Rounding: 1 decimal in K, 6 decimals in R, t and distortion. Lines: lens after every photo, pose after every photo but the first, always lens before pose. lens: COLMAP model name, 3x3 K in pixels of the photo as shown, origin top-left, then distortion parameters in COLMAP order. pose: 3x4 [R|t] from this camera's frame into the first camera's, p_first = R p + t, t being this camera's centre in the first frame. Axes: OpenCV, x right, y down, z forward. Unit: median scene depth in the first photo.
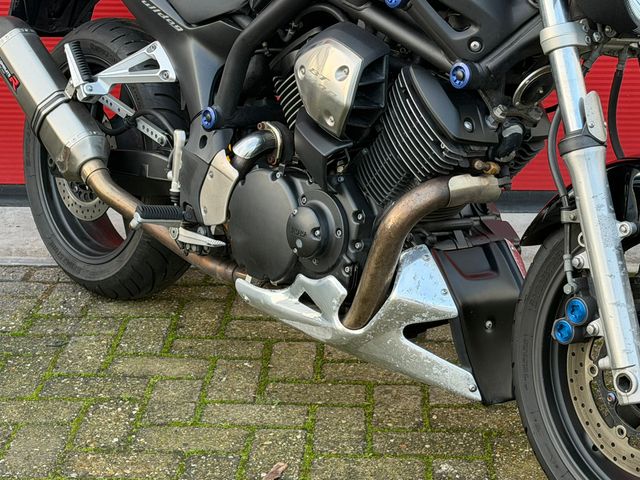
lens RADIAL K [[1421.5, 0, 321.8], [0, 1421.5, 248.2], [0, 0, 1]] dist [0.126860, 0.203208]
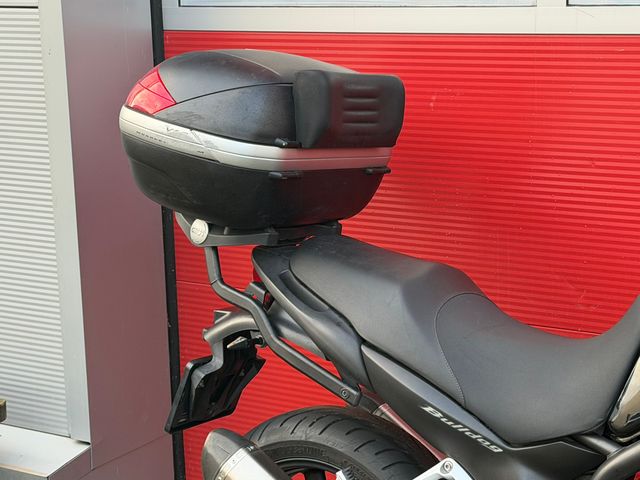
lens RADIAL K [[1421.5, 0, 321.8], [0, 1421.5, 248.2], [0, 0, 1]] dist [0.126860, 0.203208]
pose [[0.965148, -0.096820, 0.243138, -0.454398], [0.119620, 0.989527, -0.080798, -0.247261], [-0.232769, 0.107066, 0.966621, 0.209834]]
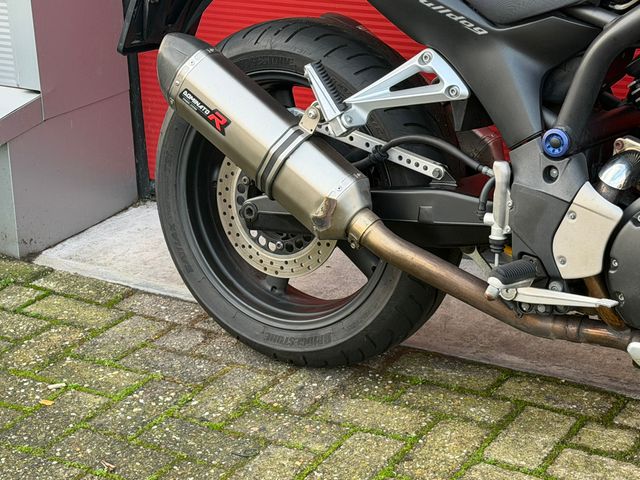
lens RADIAL K [[1421.5, 0, 321.8], [0, 1421.5, 248.2], [0, 0, 1]] dist [0.126860, 0.203208]
pose [[0.958609, -0.143520, 0.245907, -0.446534], [0.129716, 0.988968, 0.071531, -0.118718], [-0.253461, -0.036672, 0.966650, 0.304771]]
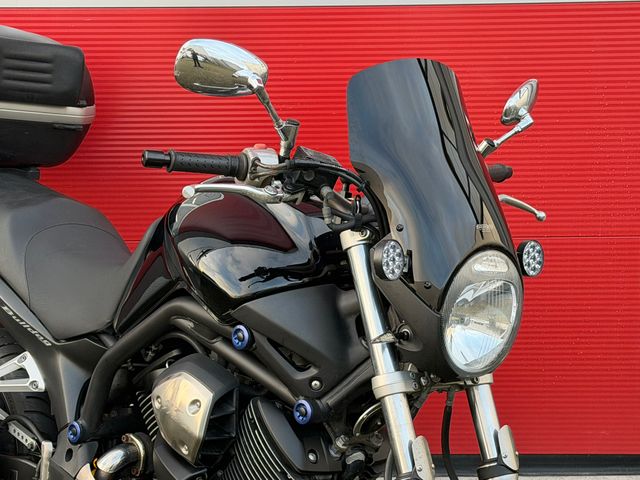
lens RADIAL K [[1421.5, 0, 321.8], [0, 1421.5, 248.2], [0, 0, 1]] dist [0.126860, 0.203208]
pose [[0.997999, -0.016005, 0.061177, 0.043872], [0.023200, 0.992650, -0.118775, -0.106903], [-0.058826, 0.119956, 0.991035, -0.073597]]
